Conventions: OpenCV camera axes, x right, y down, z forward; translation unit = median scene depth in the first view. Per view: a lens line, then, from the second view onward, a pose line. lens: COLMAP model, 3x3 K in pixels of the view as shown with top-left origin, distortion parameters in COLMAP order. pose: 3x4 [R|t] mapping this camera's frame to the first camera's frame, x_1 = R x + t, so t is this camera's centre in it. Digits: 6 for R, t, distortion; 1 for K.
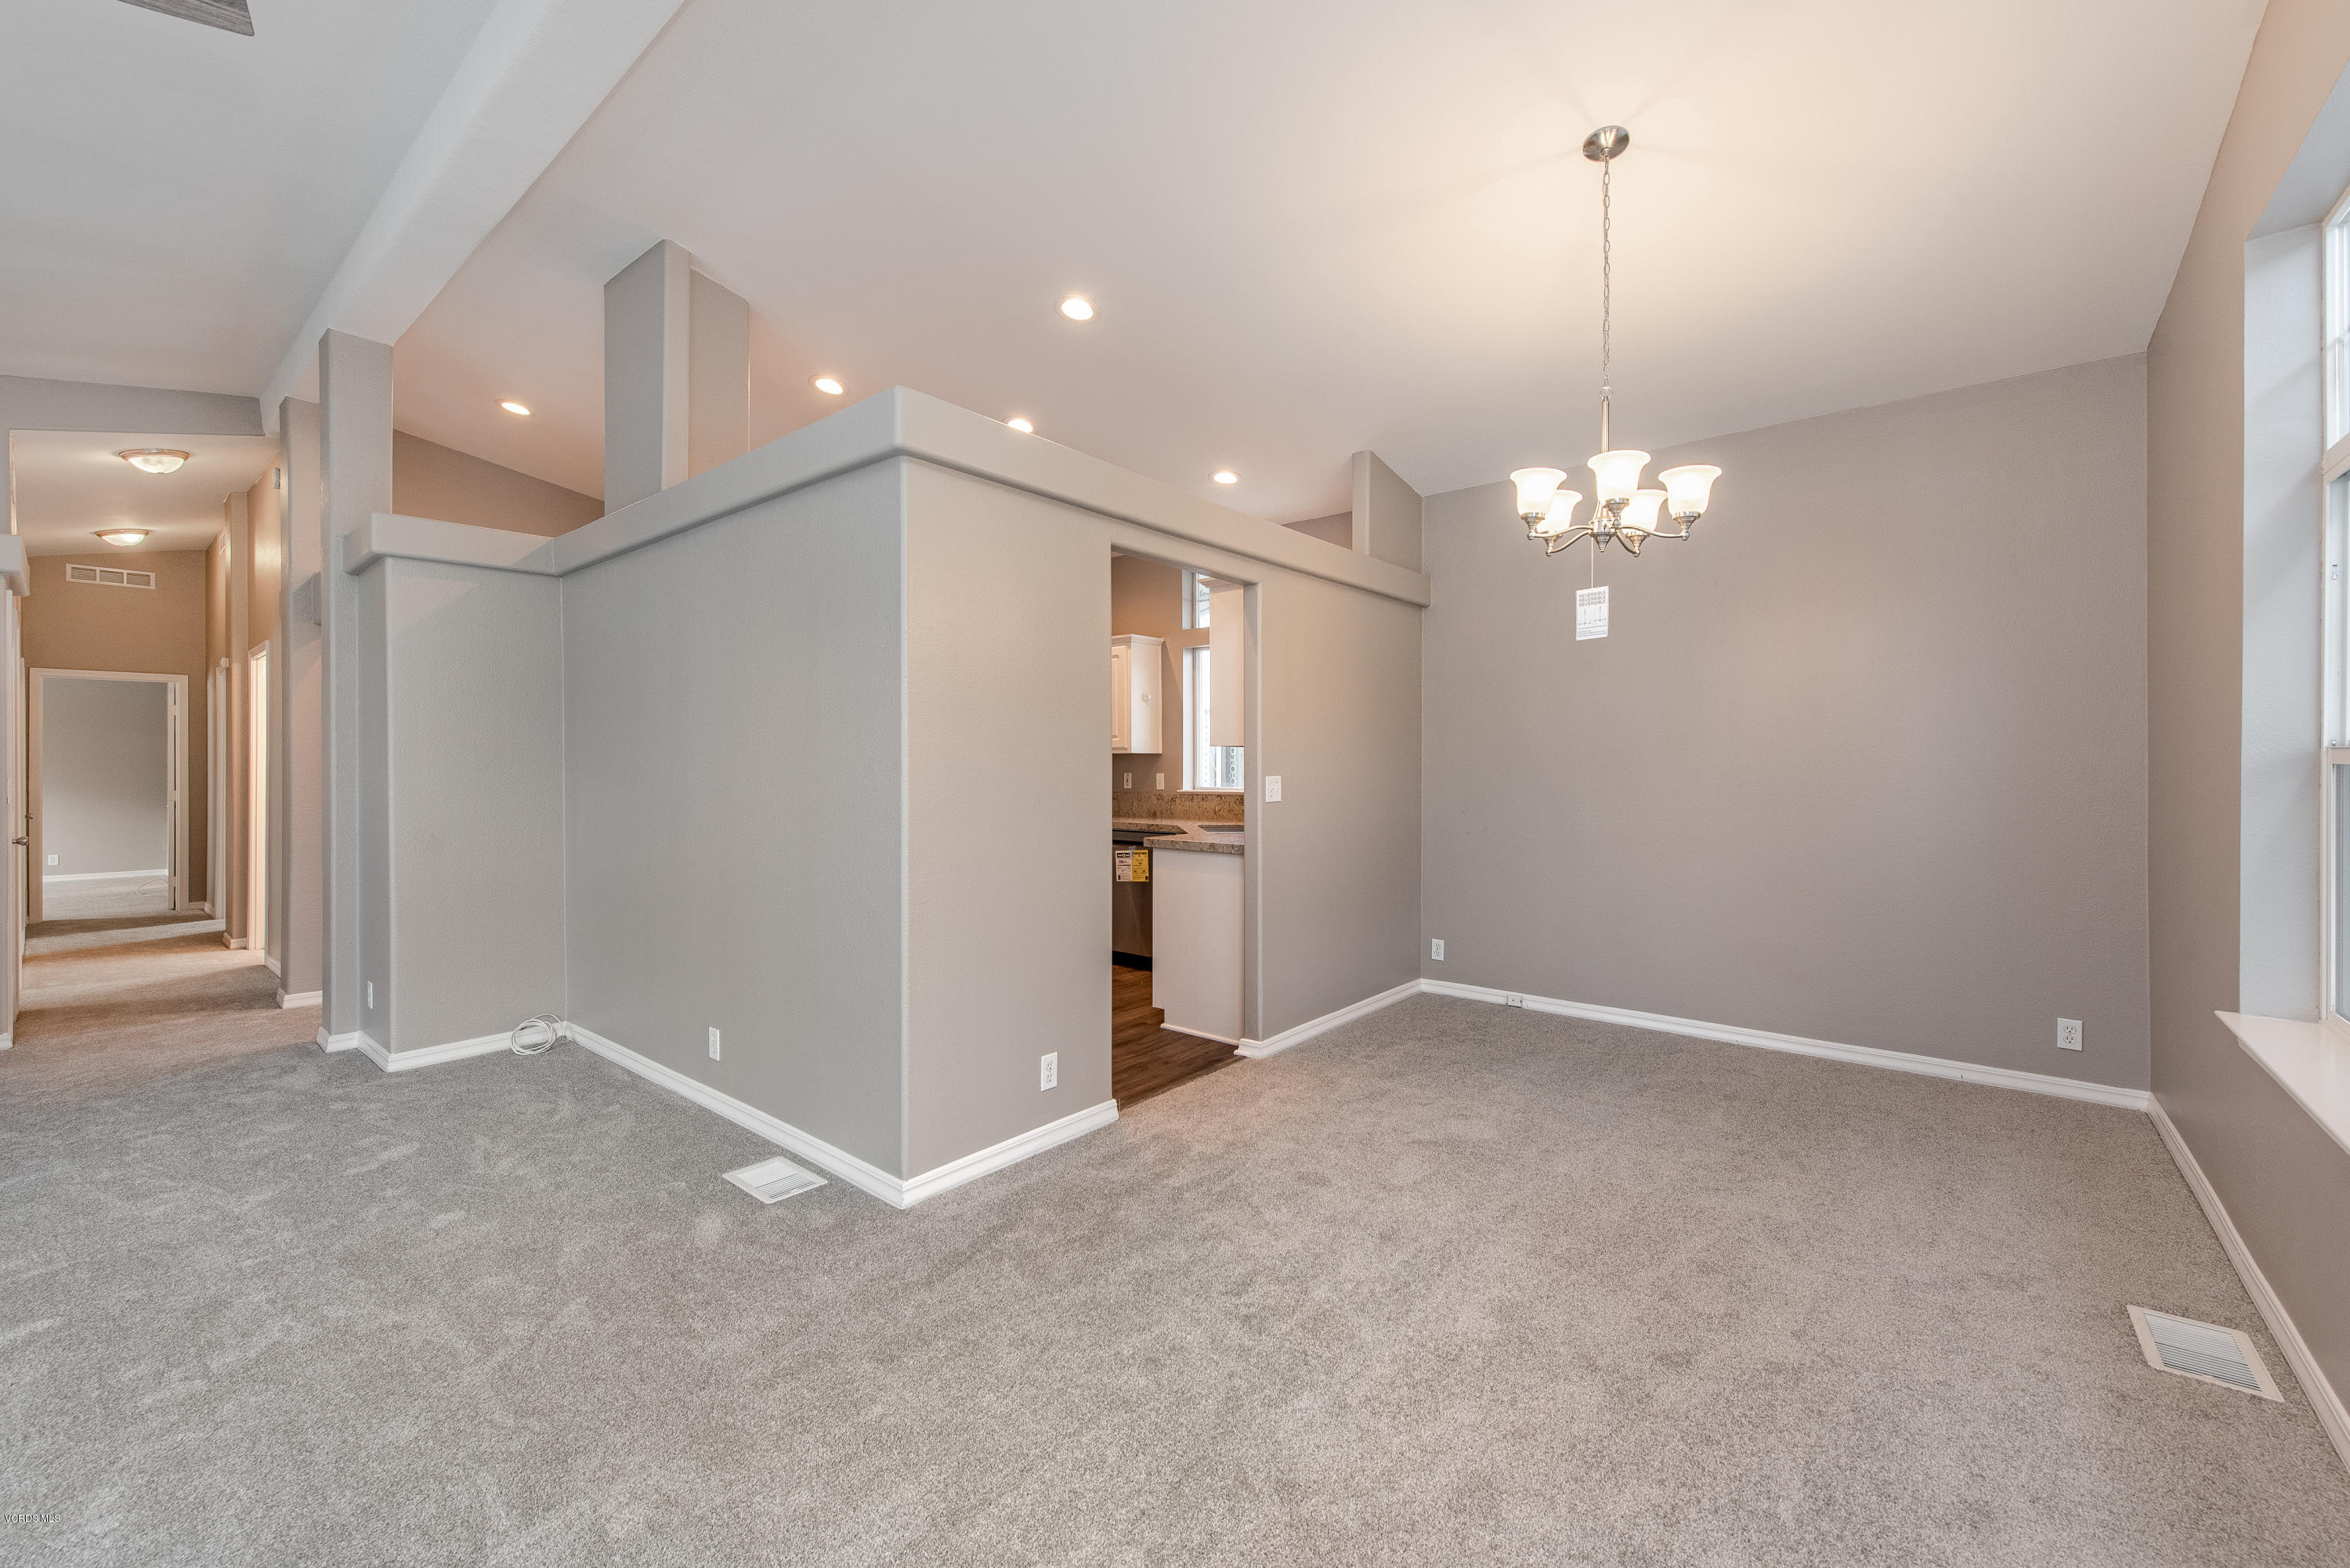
lens RADIAL K [[928.7, 0, 1171.9], [0, 928.7, 769.9], [0, 0, 1]] dist [0.016318, -0.005656]
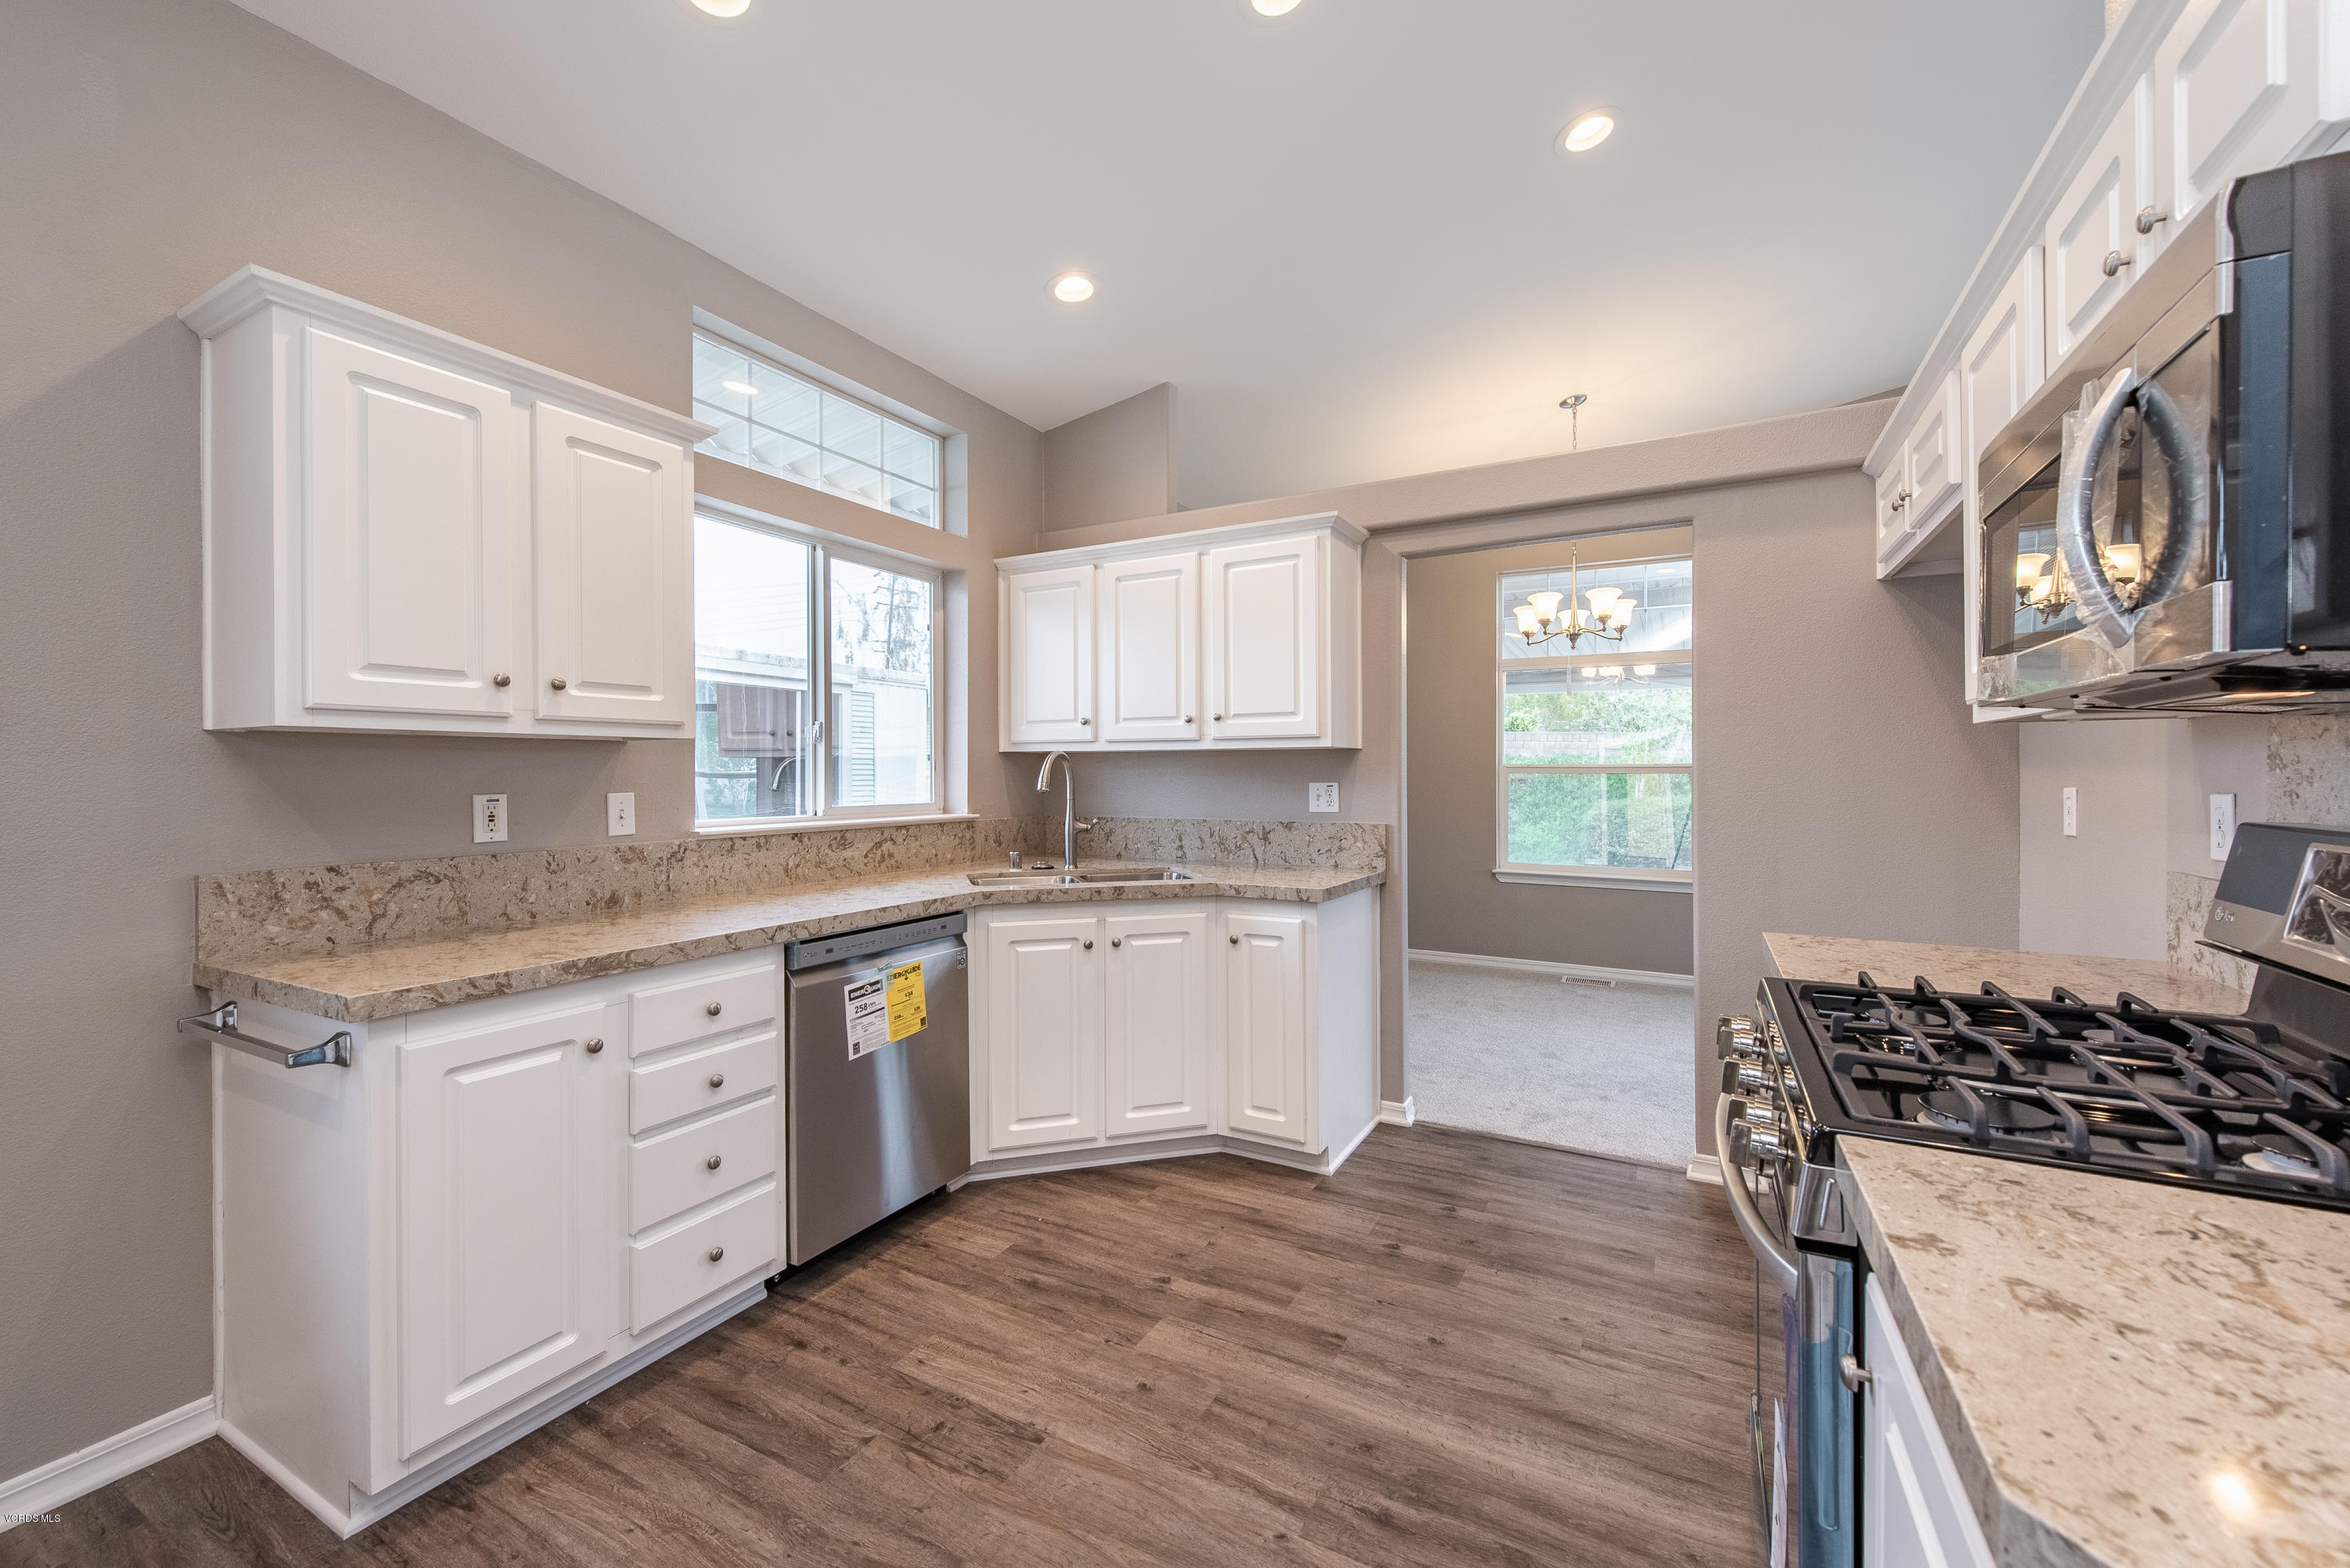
lens RADIAL K [[928.7, 0, 1171.9], [0, 928.7, 769.9], [0, 0, 1]] dist [0.016318, -0.005656]
pose [[-0.205967, 0.006098, 0.978540, -0.888648], [0.005338, 0.999973, -0.005108, -0.004950], [-0.978544, 0.004172, -0.205994, 1.766175]]
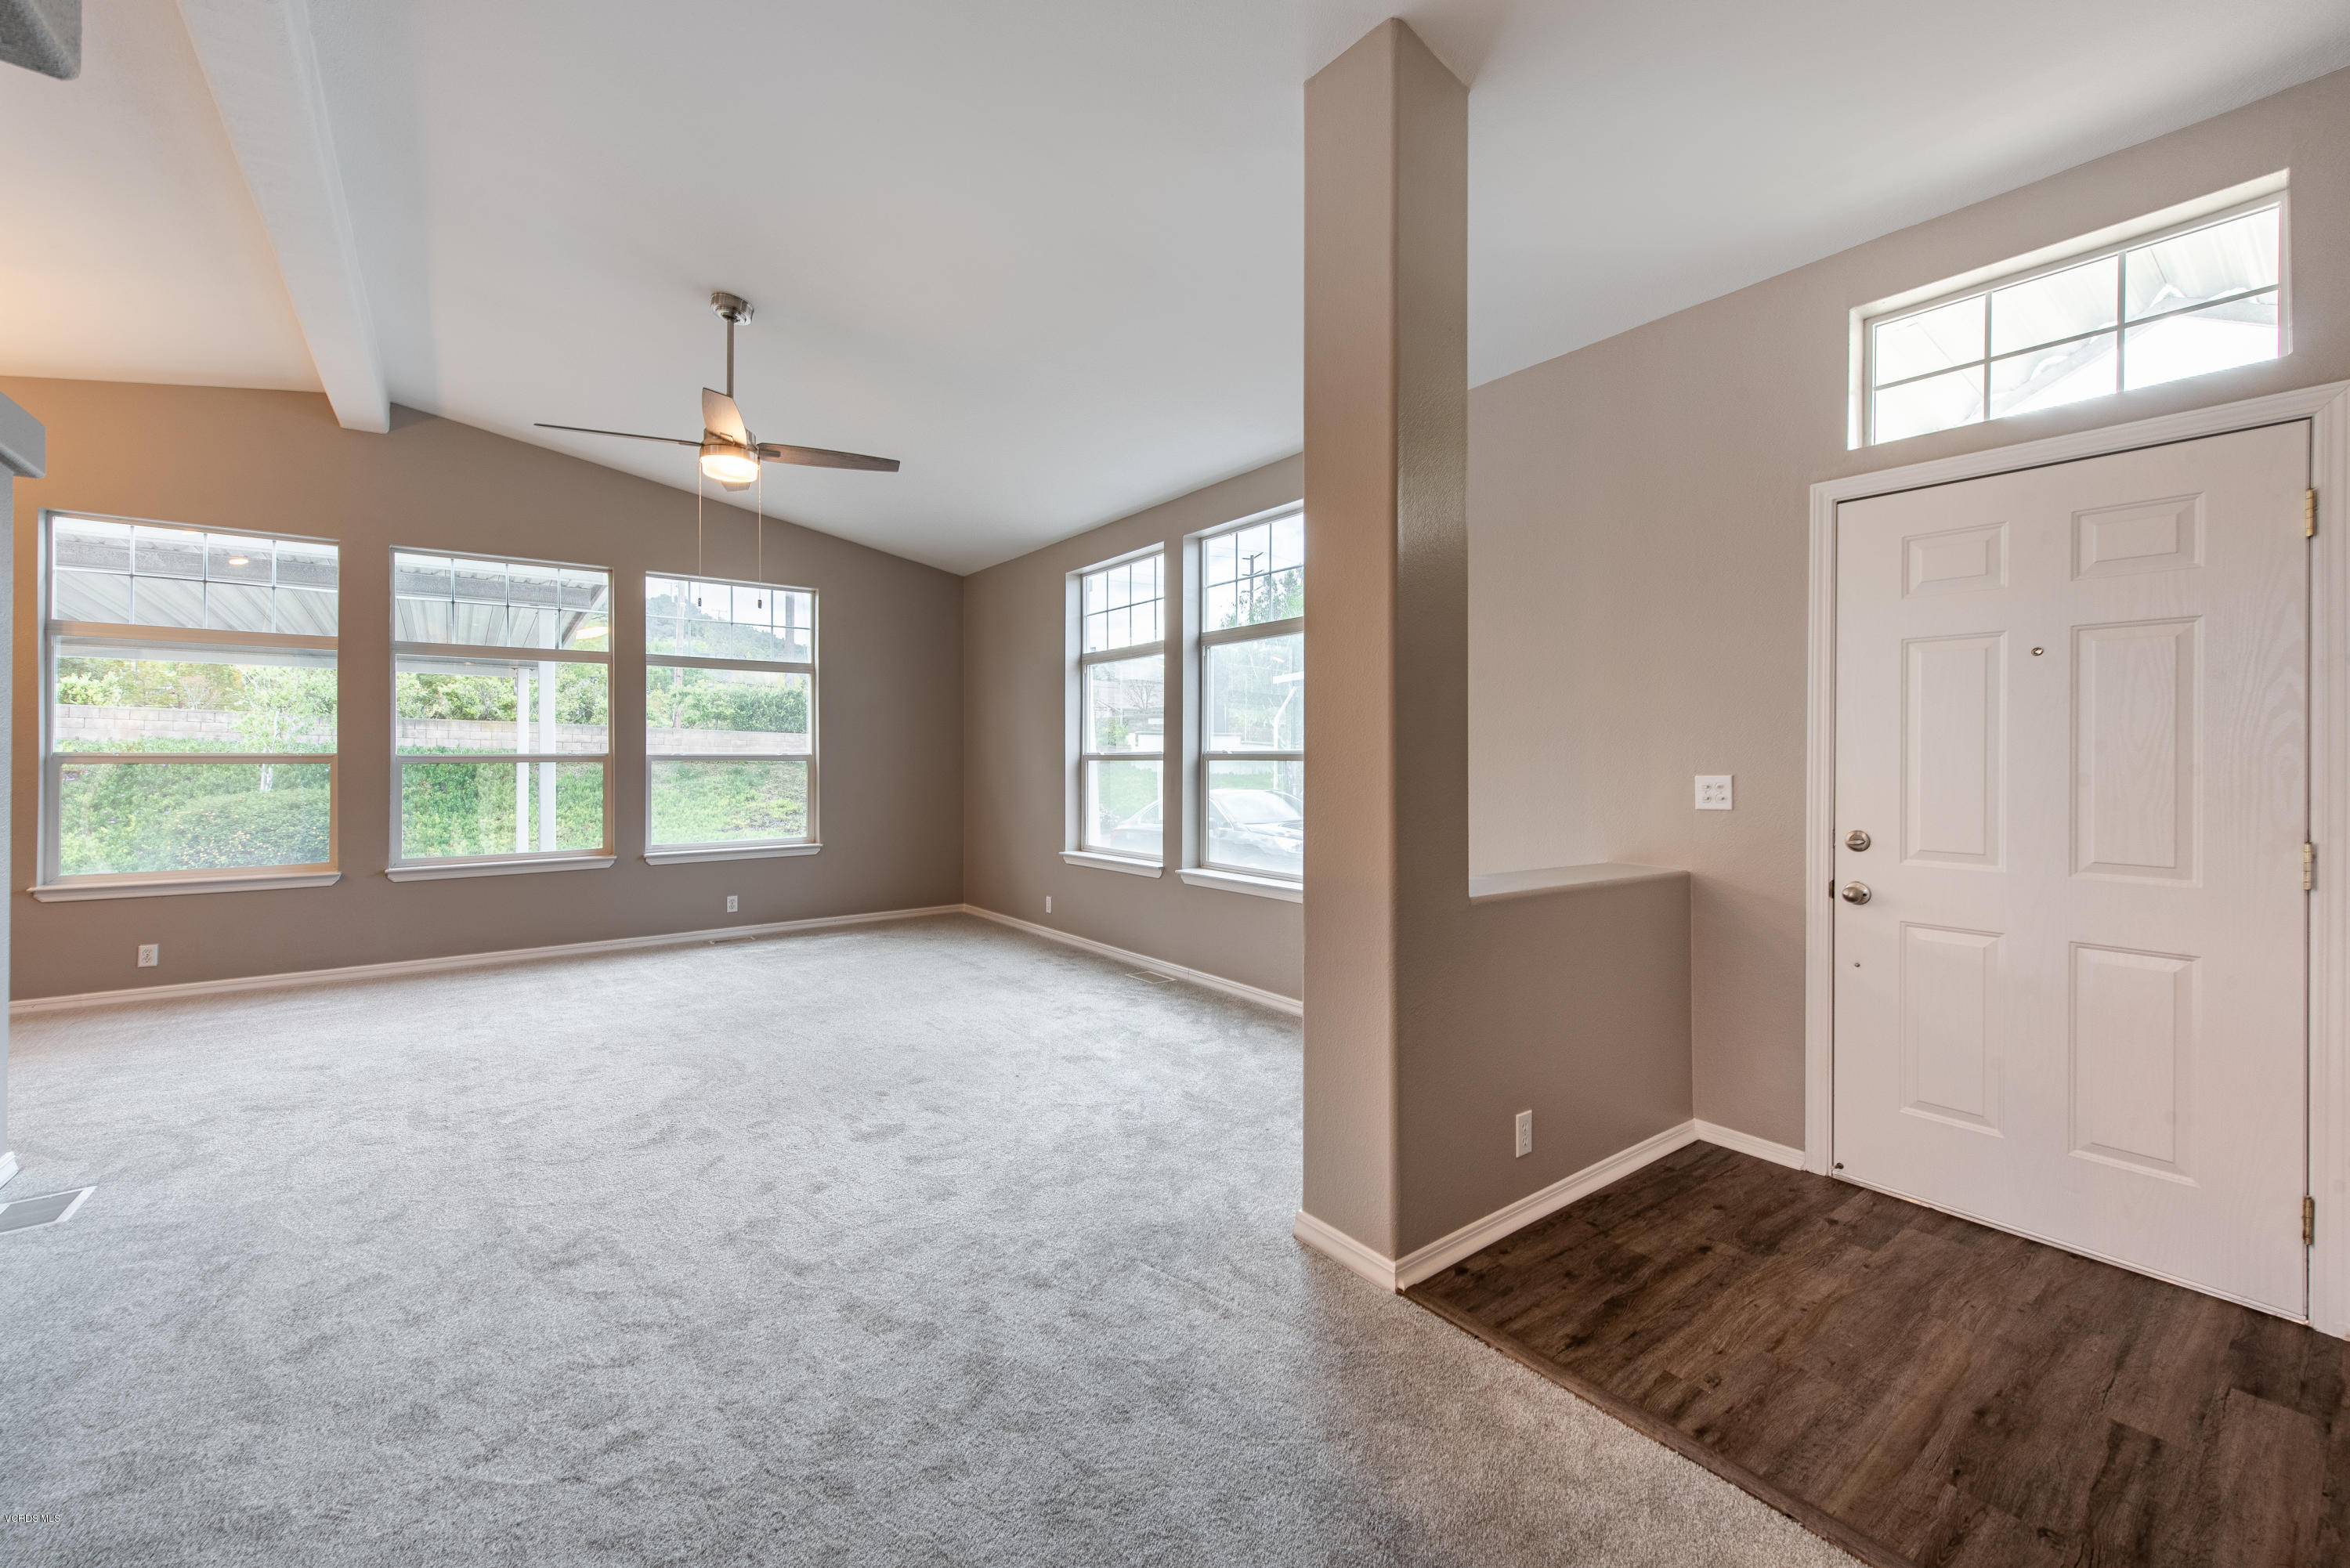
lens RADIAL K [[946.9, 0, 1179.6], [0, 946.9, 750.8], [0, 0, 1]] dist [0.015784, -0.004871]
pose [[-0.976876, 0.006389, 0.213710, -1.573474], [0.005183, 0.999967, -0.006204, -0.002309], [-0.213743, -0.004953, -0.976877, 1.507898]]
